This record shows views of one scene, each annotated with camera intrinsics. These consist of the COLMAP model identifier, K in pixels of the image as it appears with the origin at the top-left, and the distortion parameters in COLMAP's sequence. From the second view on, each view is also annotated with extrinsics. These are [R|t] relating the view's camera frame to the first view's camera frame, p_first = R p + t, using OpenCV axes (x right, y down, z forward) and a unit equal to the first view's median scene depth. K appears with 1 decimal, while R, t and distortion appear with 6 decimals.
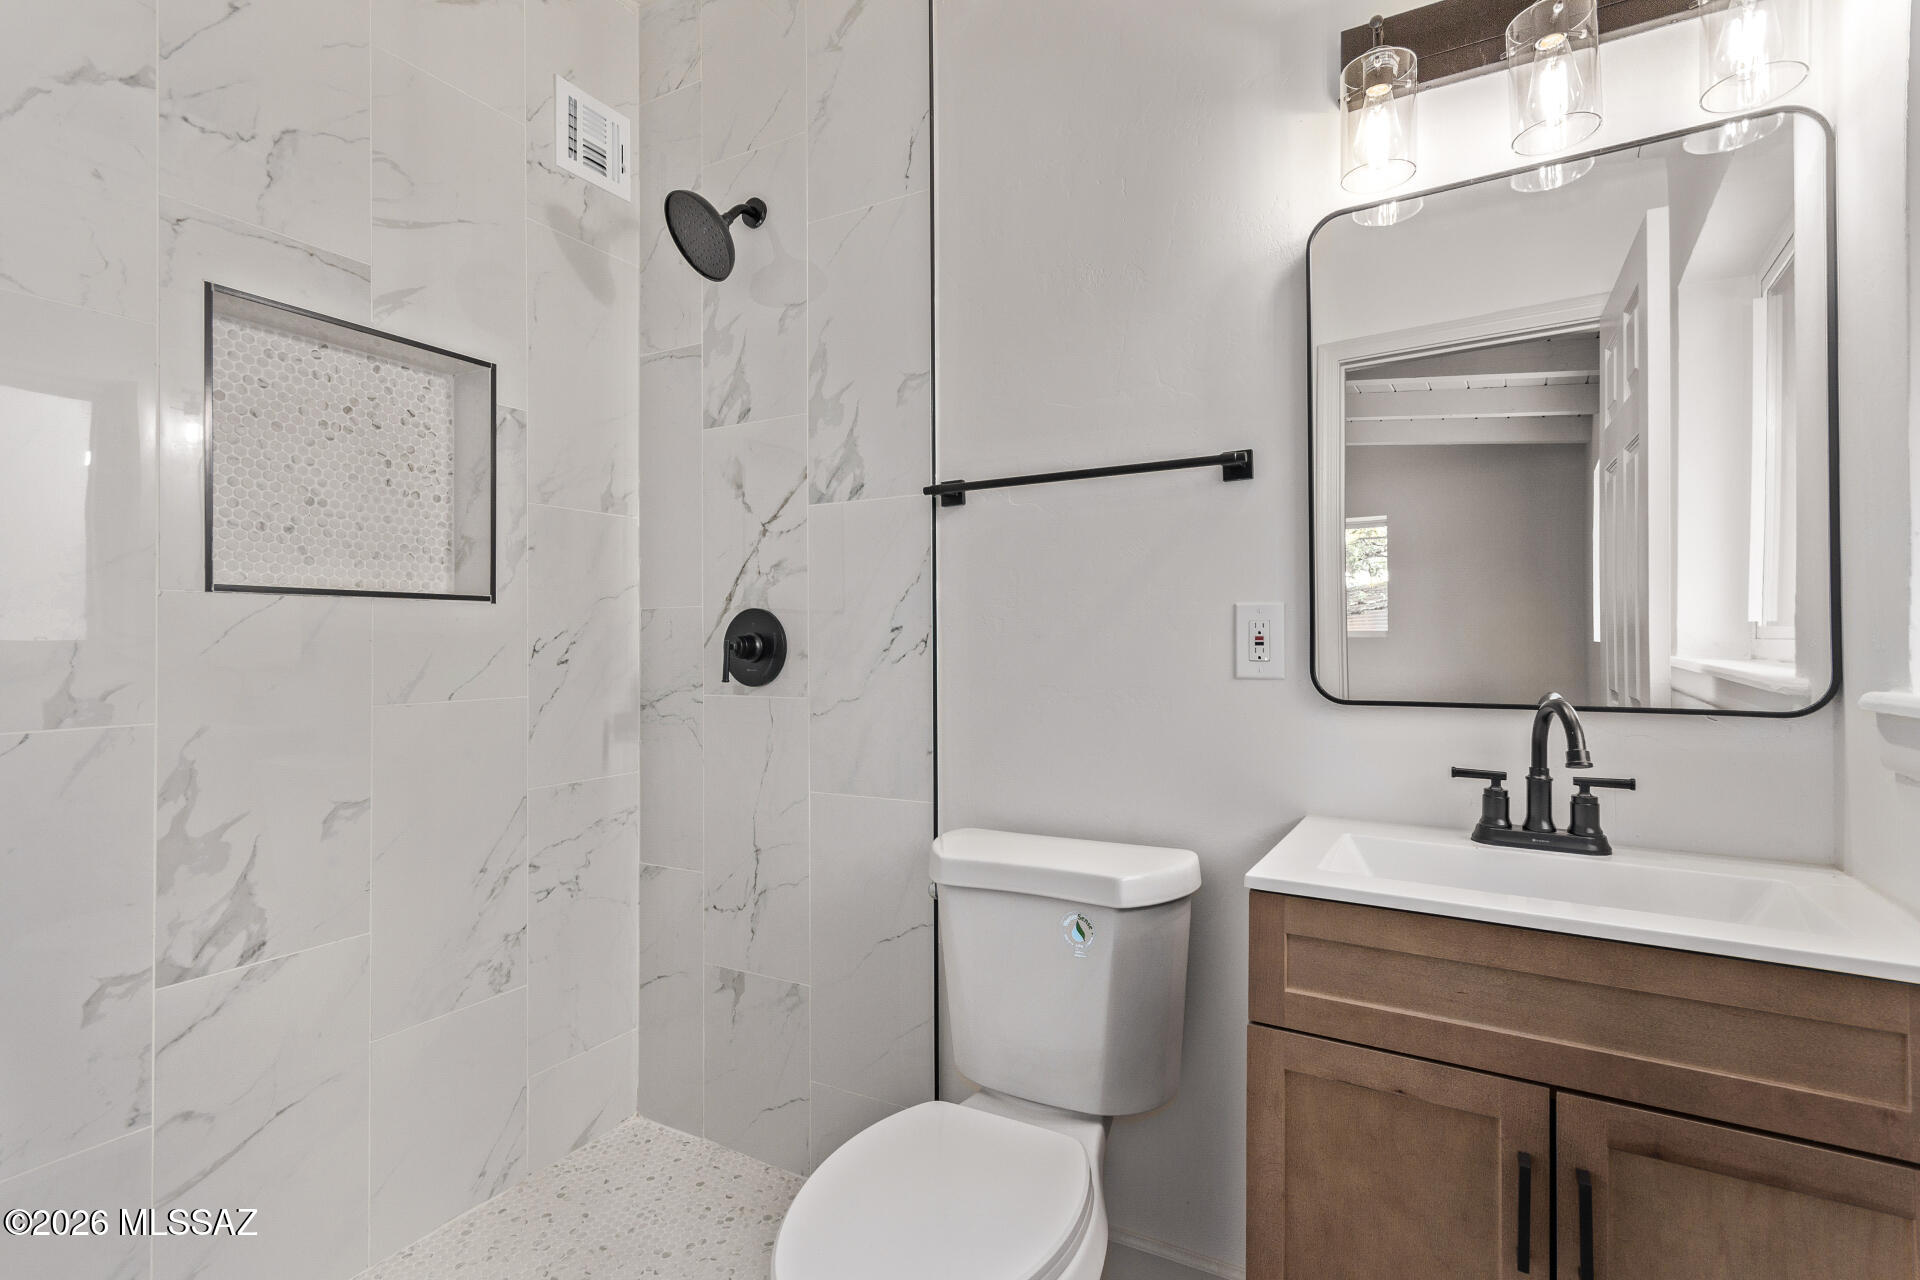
lens RADIAL K [[912.0, 0, 971.0], [0, 912.0, 652.0], [0, 0, 1]] dist [0.008085, -0.000355]
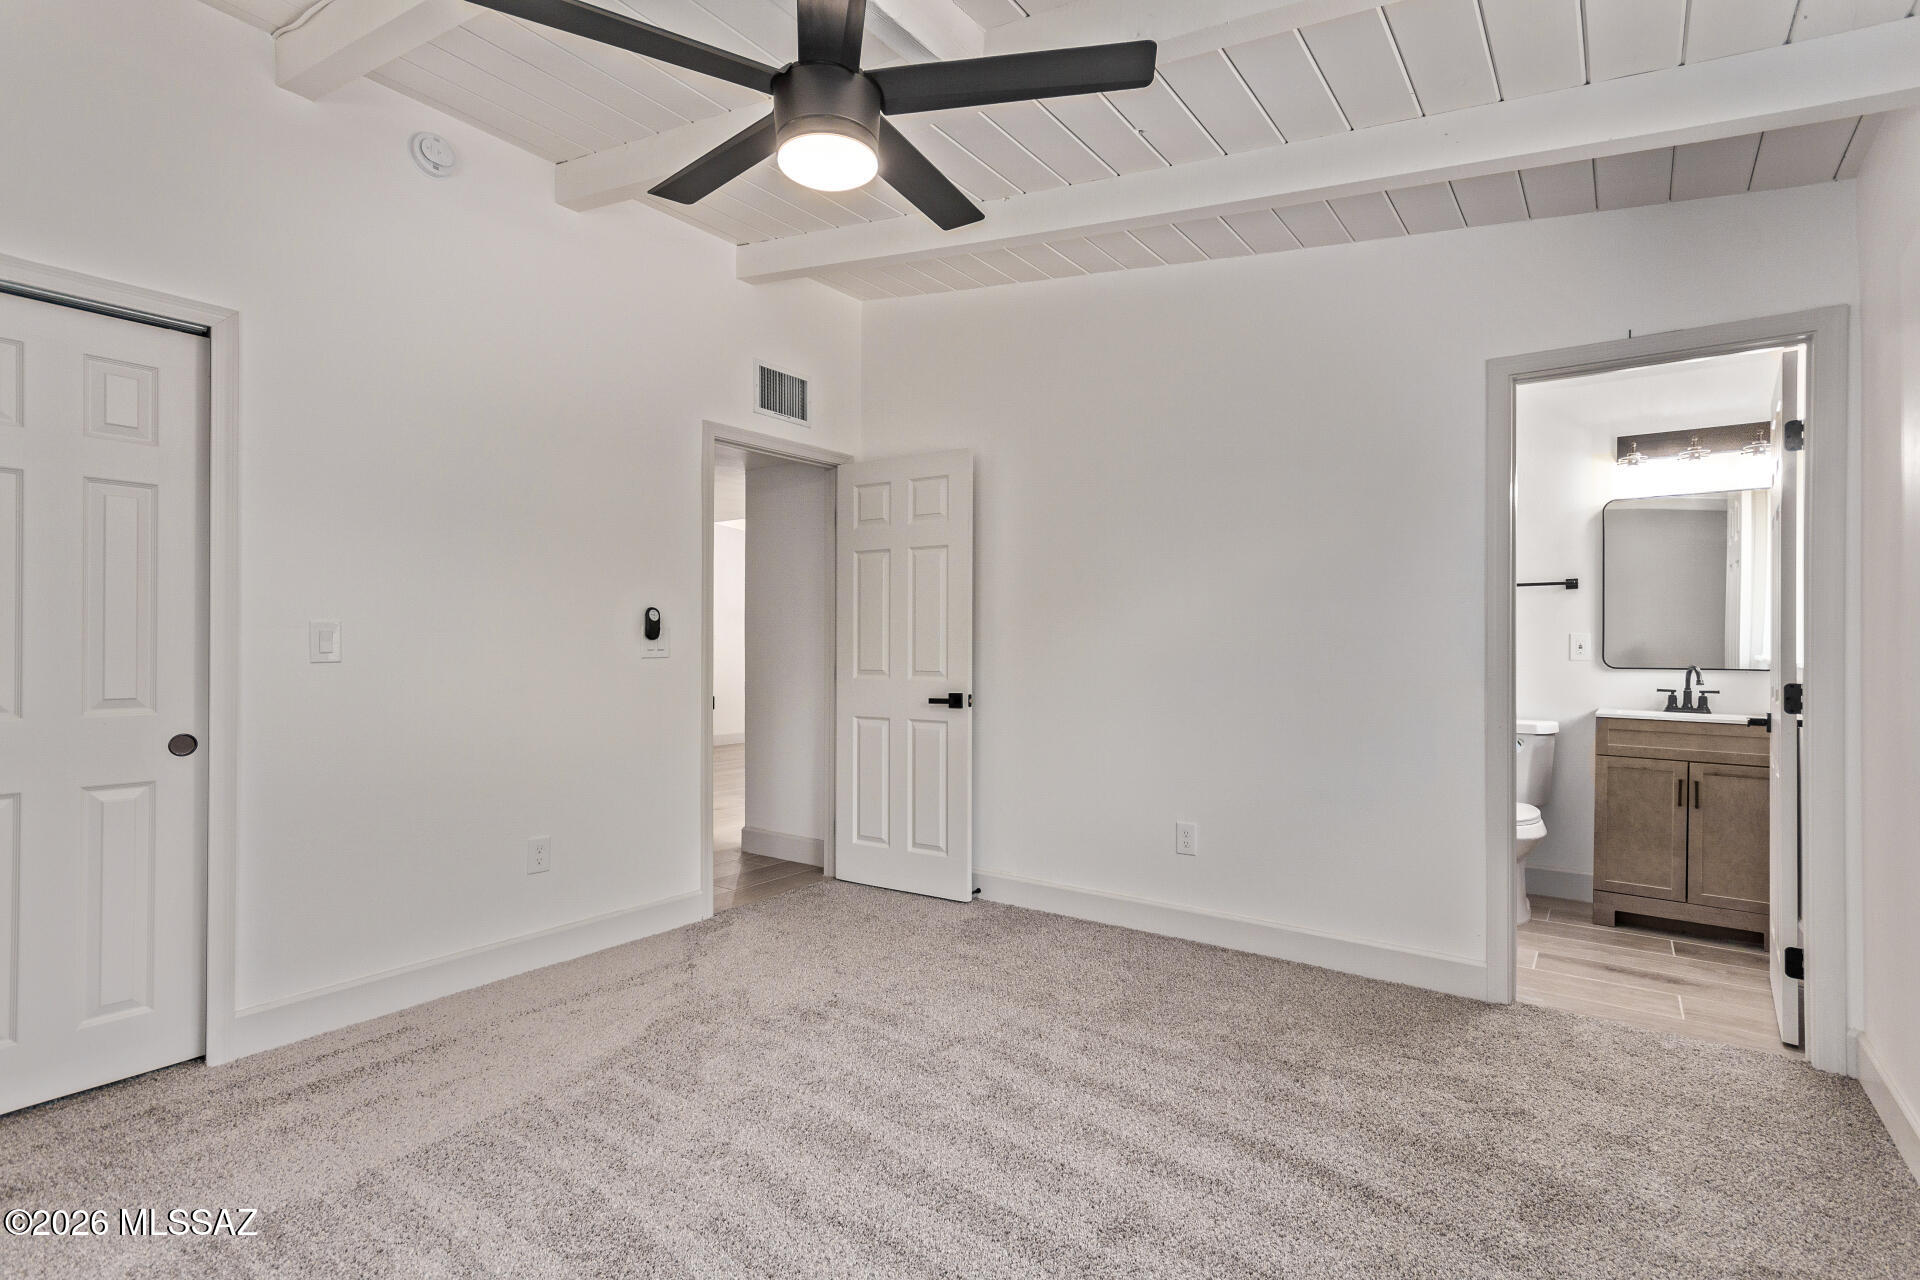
lens RADIAL K [[912.0, 0, 955.2], [0, 912.0, 651.0], [0, 0, 1]] dist [0.008085, -0.000355]
pose [[0.991572, 0.015452, -0.128629, -1.714027], [-0.014919, 0.999876, 0.005104, 0.021037], [0.128692, -0.003142, 0.991680, -2.848427]]
